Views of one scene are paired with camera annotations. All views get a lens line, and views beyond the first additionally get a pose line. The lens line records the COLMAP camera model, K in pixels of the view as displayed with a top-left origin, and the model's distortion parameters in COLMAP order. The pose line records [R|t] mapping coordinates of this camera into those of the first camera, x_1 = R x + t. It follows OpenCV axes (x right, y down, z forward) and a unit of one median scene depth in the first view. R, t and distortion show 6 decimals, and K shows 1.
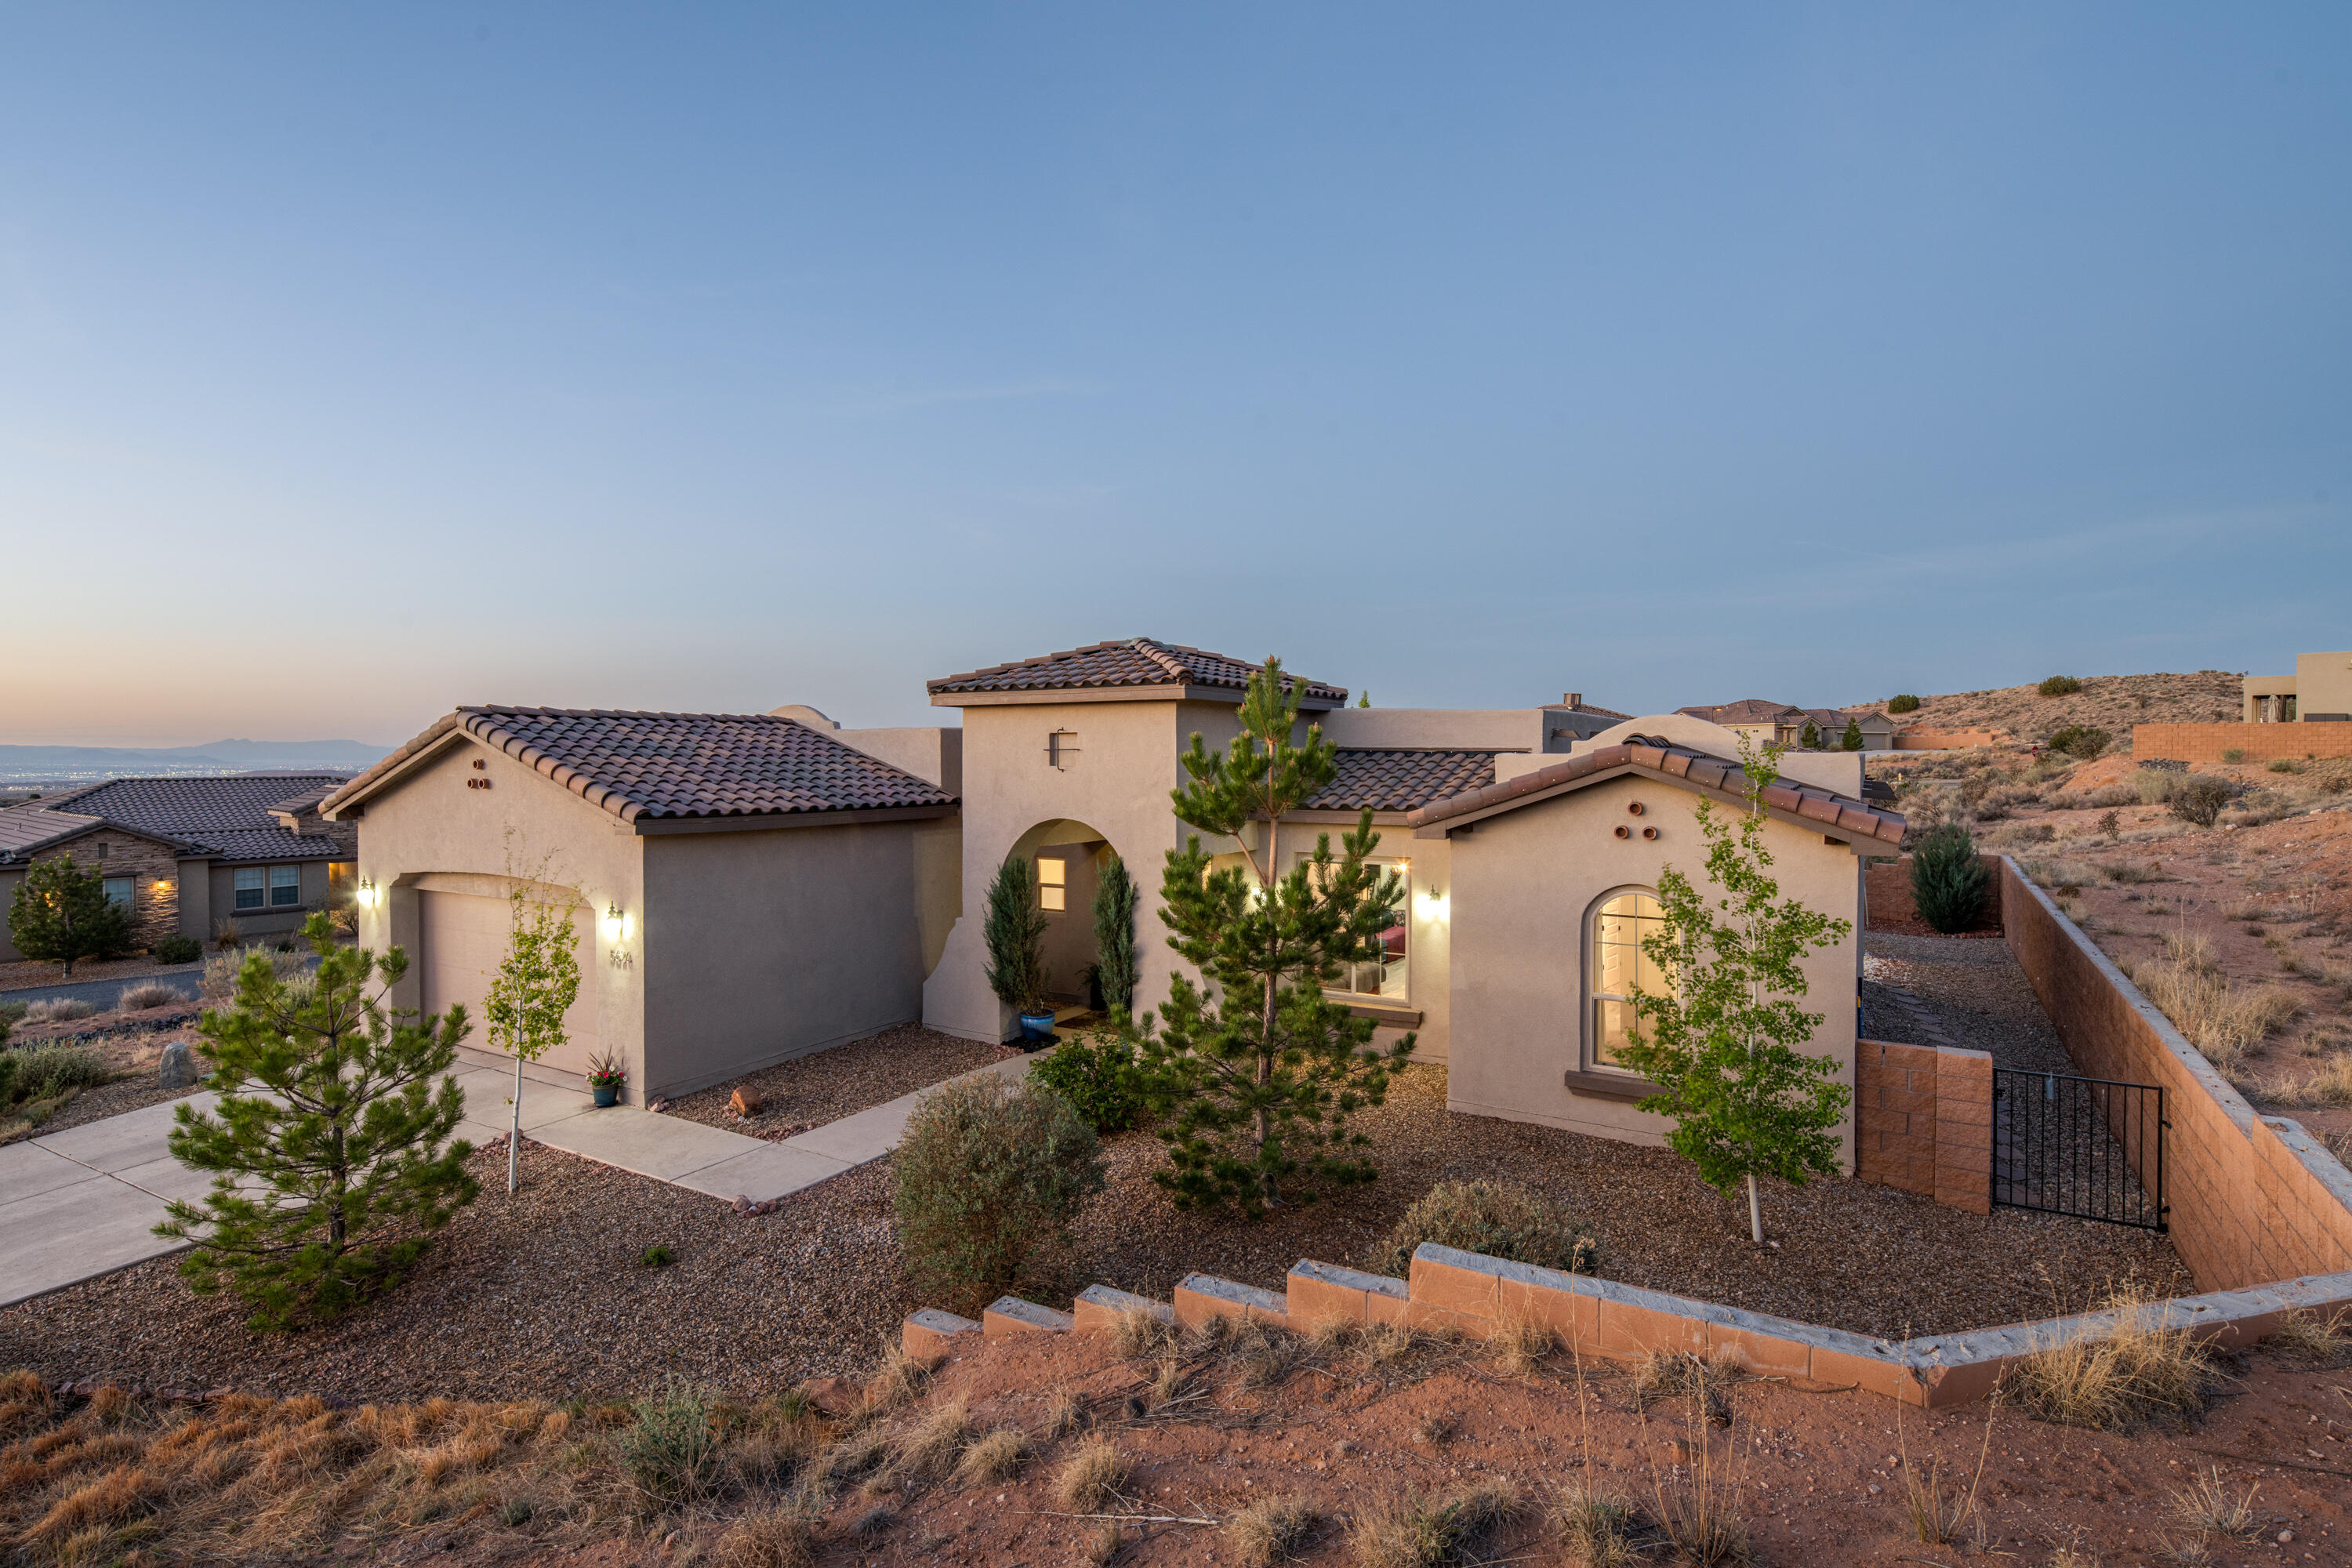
lens RADIAL K [[1169.0, 0, 1173.5], [0, 1169.0, 810.5], [0, 0, 1]] dist [-0.001278, -0.000275]
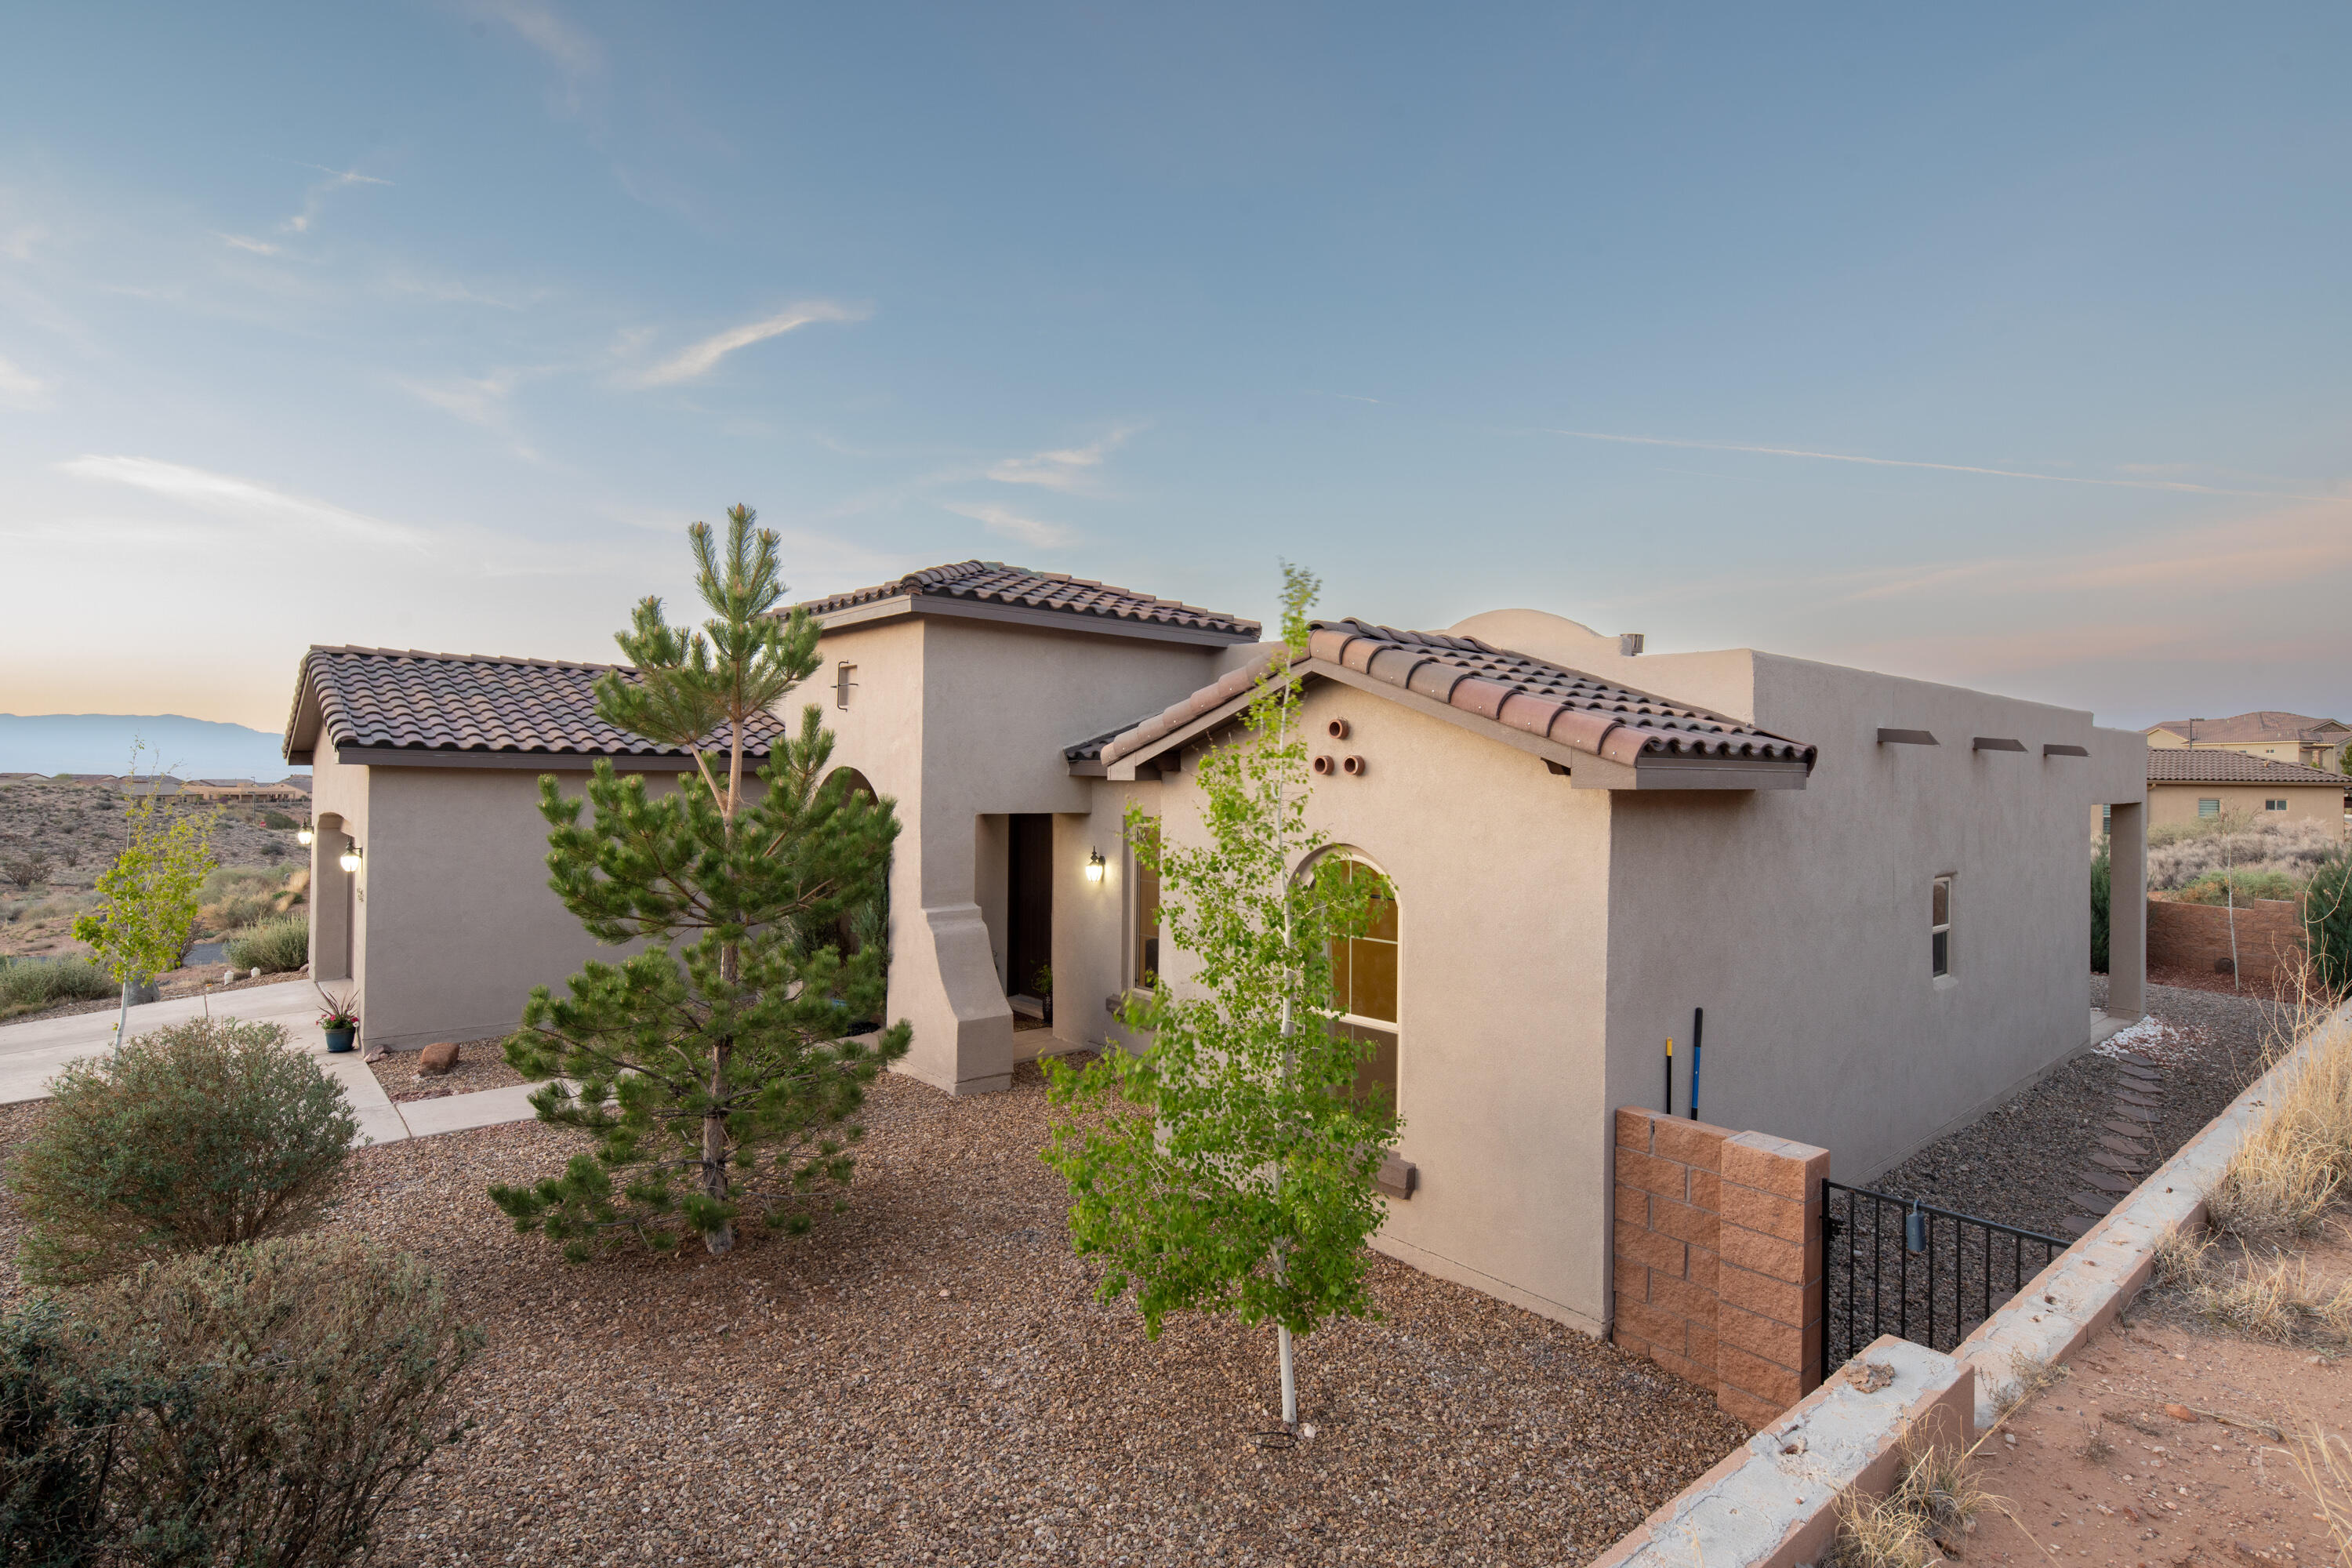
lens RADIAL K [[1174.1, 0, 1176.0], [0, 1174.1, 784.0], [0, 0, 1]] dist [0.000079, -0.000227]
pose [[0.954095, 0.017704, -0.298981, 0.547840], [-0.029000, 0.999022, -0.033387, 0.059092], [0.298097, 0.040525, 0.953675, 0.357997]]
